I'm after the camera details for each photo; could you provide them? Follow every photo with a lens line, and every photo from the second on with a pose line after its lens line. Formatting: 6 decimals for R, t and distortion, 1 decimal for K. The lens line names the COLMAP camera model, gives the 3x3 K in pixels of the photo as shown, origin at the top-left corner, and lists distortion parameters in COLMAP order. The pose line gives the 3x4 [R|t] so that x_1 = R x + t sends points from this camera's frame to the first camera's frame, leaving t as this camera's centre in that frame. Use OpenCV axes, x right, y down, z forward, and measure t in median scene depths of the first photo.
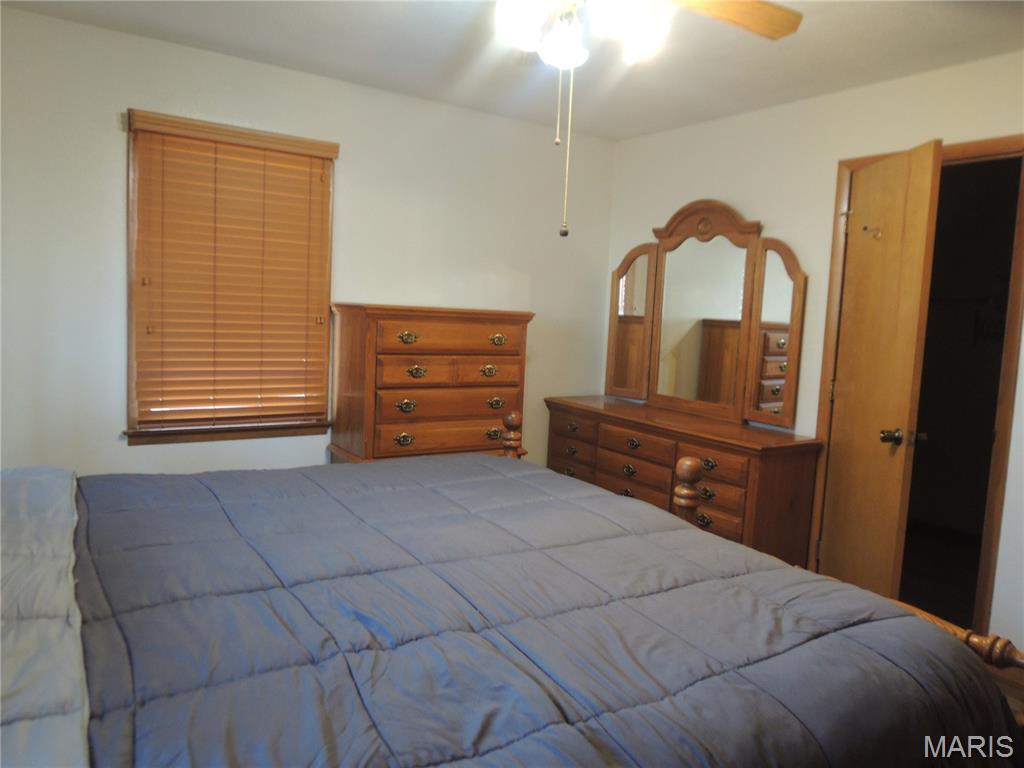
lens RADIAL K [[723.9, 0, 507.6], [0, 723.9, 378.1], [0, 0, 1]] dist [-0.055650, -0.000822]
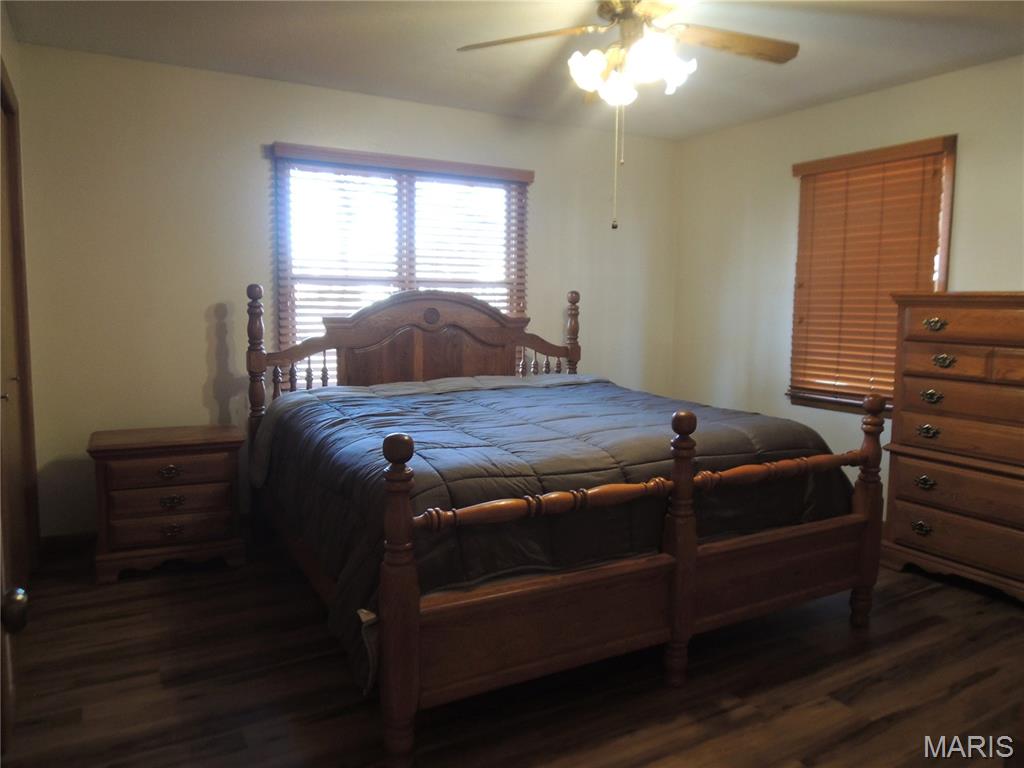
lens RADIAL K [[723.9, 0, 507.6], [0, 723.9, 378.1], [0, 0, 1]] dist [-0.055650, -0.000822]
pose [[-0.082707, 0.052440, -0.995193, 0.861783], [-0.103970, 0.992711, 0.060950, 0.015891], [0.991136, 0.108511, -0.076652, 0.531744]]
